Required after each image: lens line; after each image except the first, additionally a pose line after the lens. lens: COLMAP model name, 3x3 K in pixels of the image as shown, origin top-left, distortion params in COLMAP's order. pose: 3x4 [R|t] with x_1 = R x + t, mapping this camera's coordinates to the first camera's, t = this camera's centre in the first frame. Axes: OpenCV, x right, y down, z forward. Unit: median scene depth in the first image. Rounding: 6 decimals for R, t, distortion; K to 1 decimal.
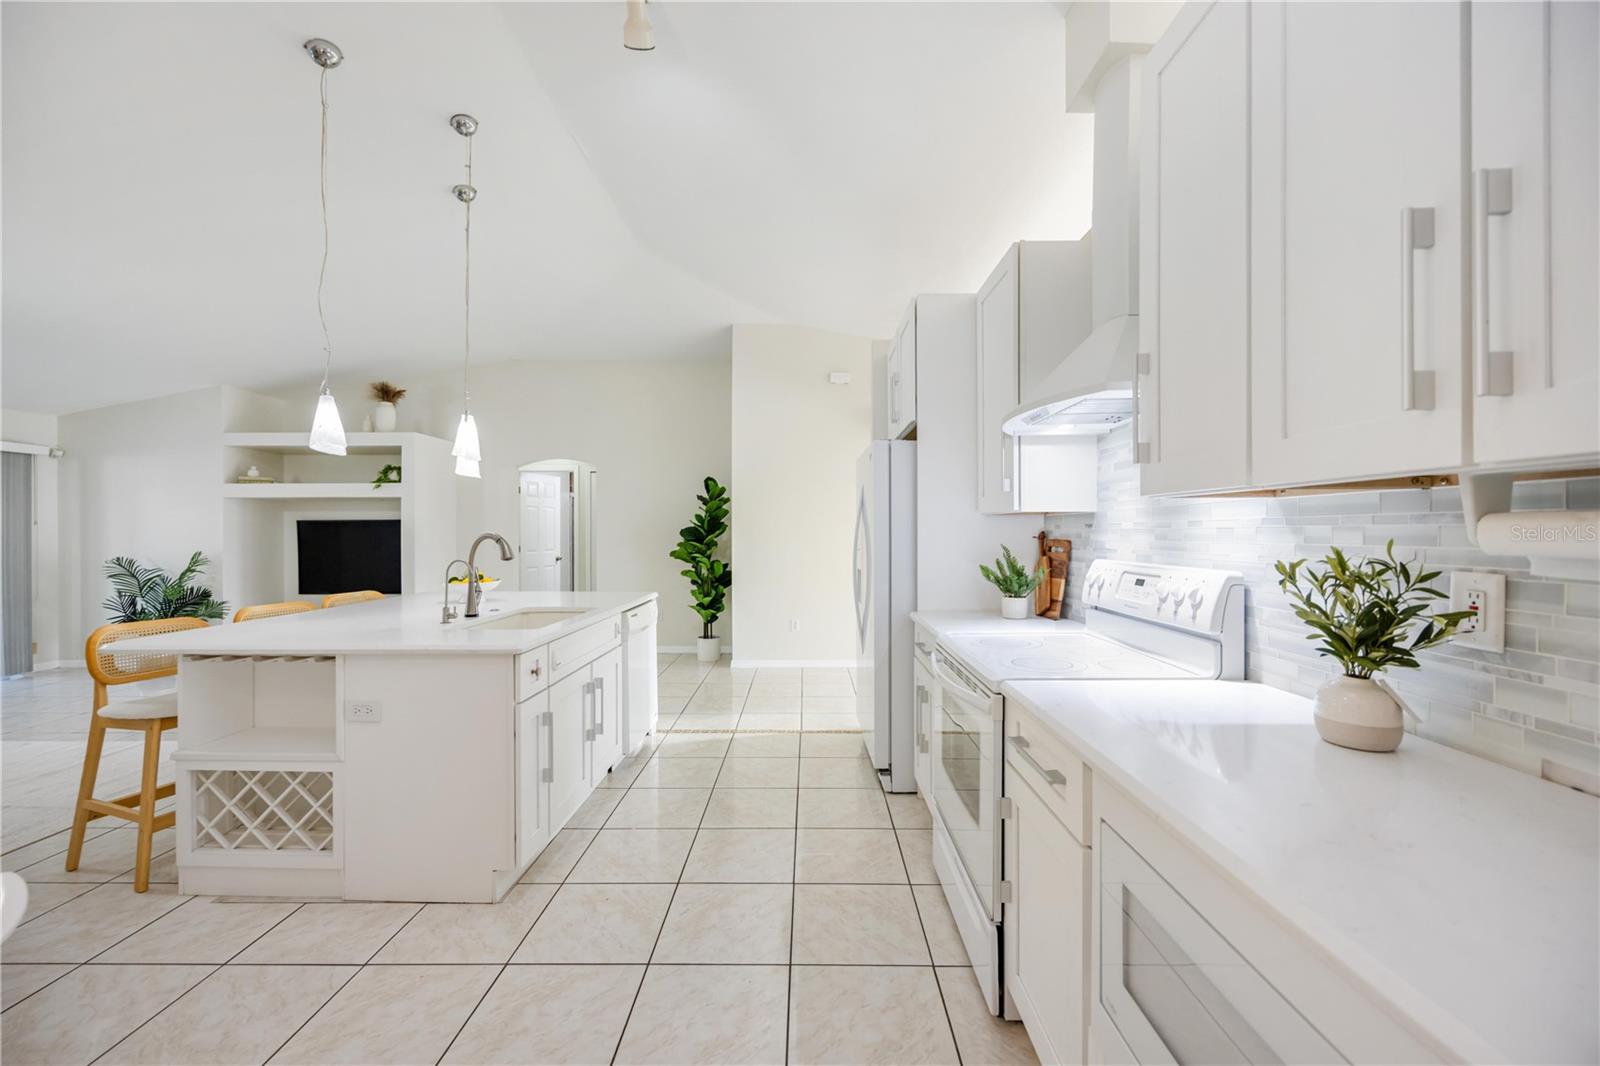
lens RADIAL K [[620.9, 0, 800.0], [0, 620.9, 533.0], [0, 0, 1]] dist [-0.001559, -0.000269]
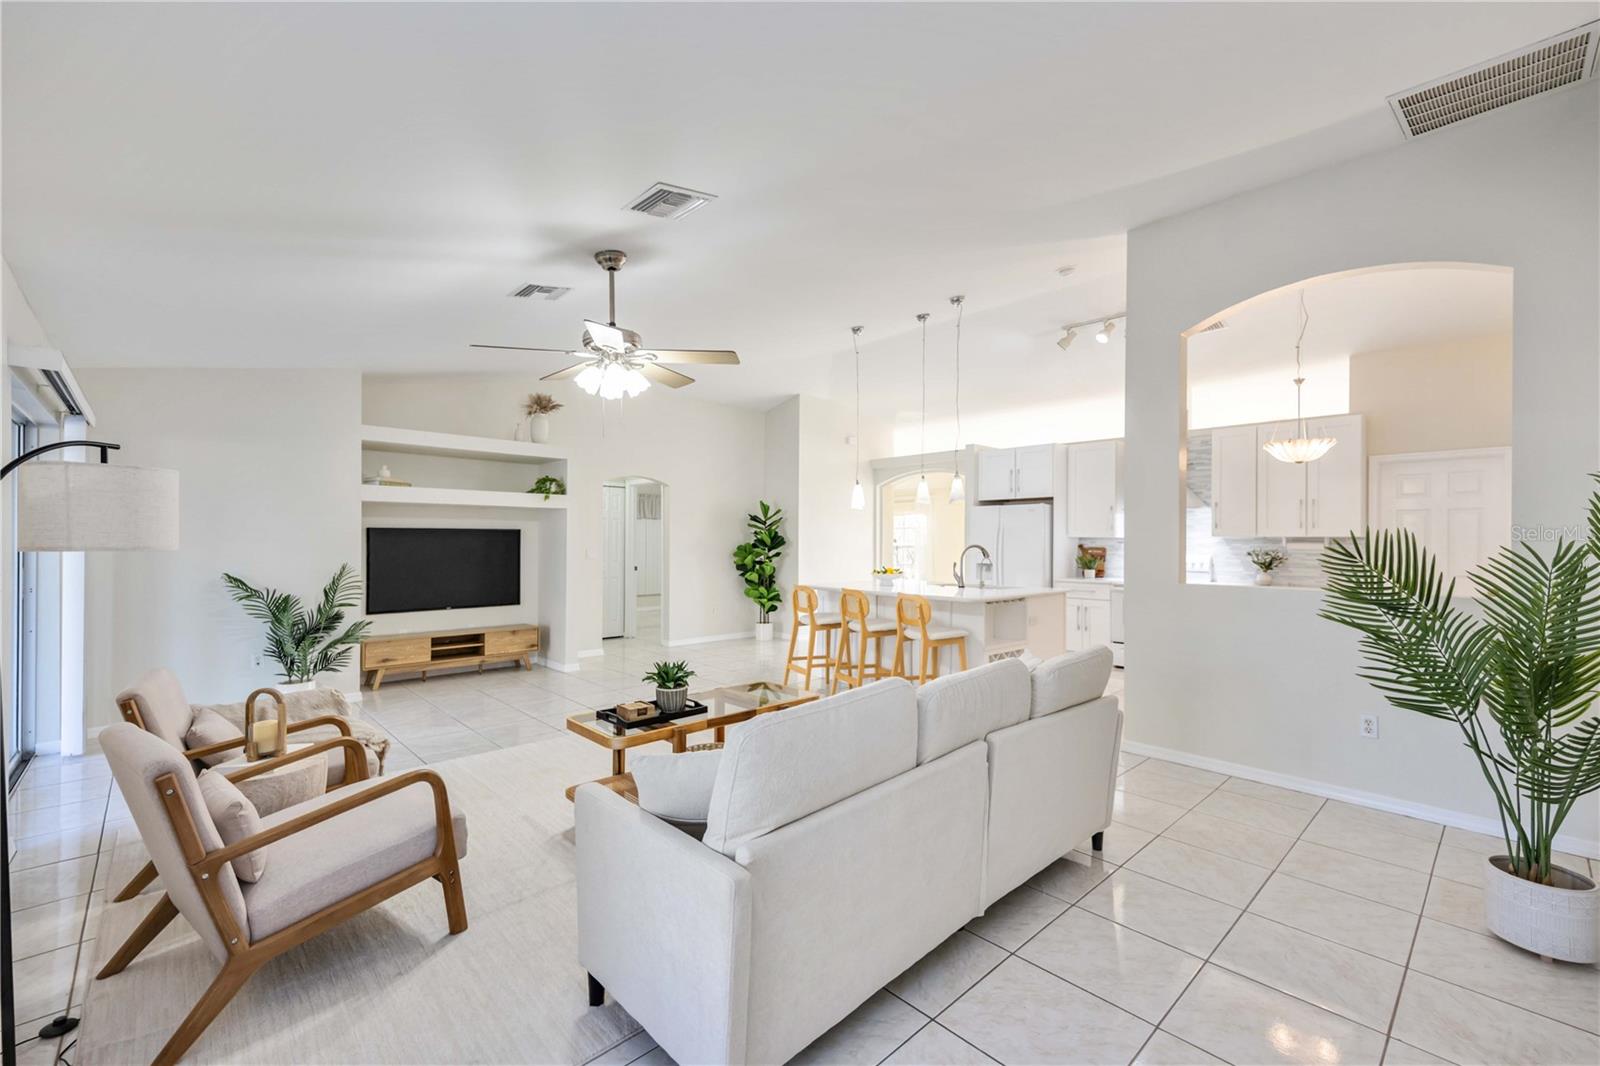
lens RADIAL K [[652.5, 0, 802.1], [0, 652.5, 542.2], [0, 0, 1]] dist [0.001950, 0.000217]
pose [[0.729149, 0.005398, 0.684333, -2.184962], [-0.003053, 0.999985, -0.004634, 0.004612], [-0.684348, 0.001290, 0.729155, -0.136568]]
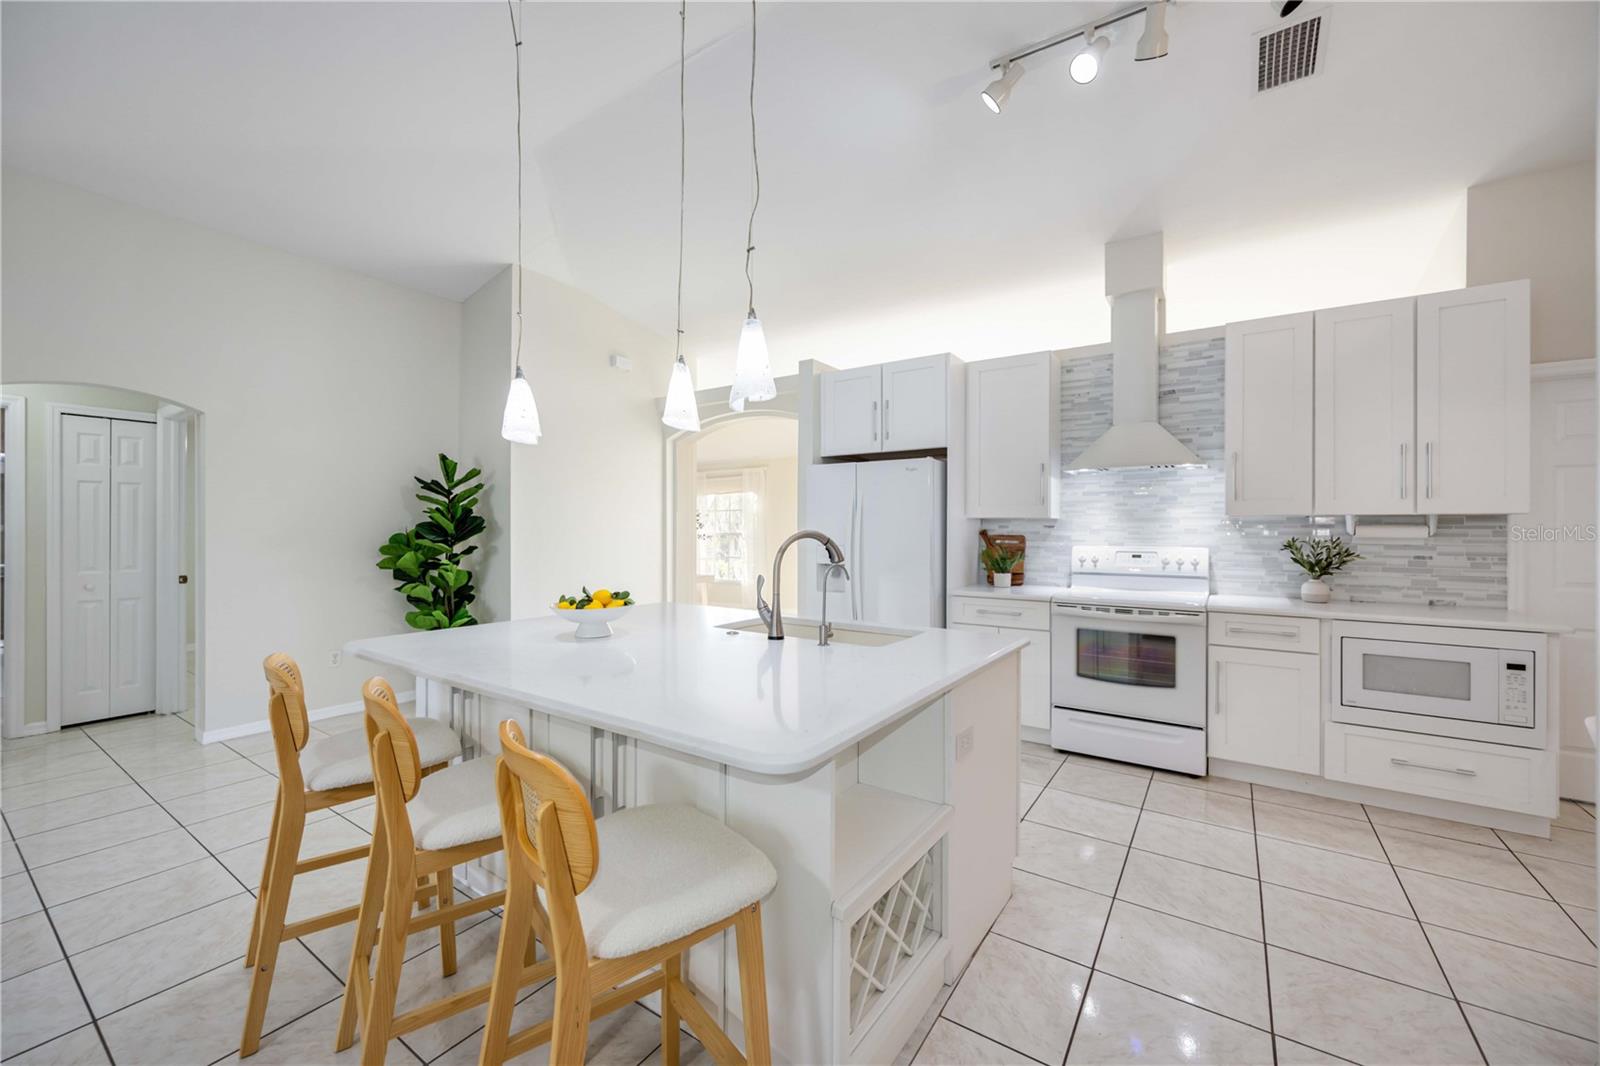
lens RADIAL K [[620.9, 0, 800.0], [0, 620.9, 533.0], [0, 0, 1]] dist [-0.001559, -0.000269]
pose [[0.557792, -0.000490, 0.829981, -1.101183], [0.000333, 1.000000, 0.000366, 0.003462], [-0.829981, 0.000072, 0.557792, 0.523288]]
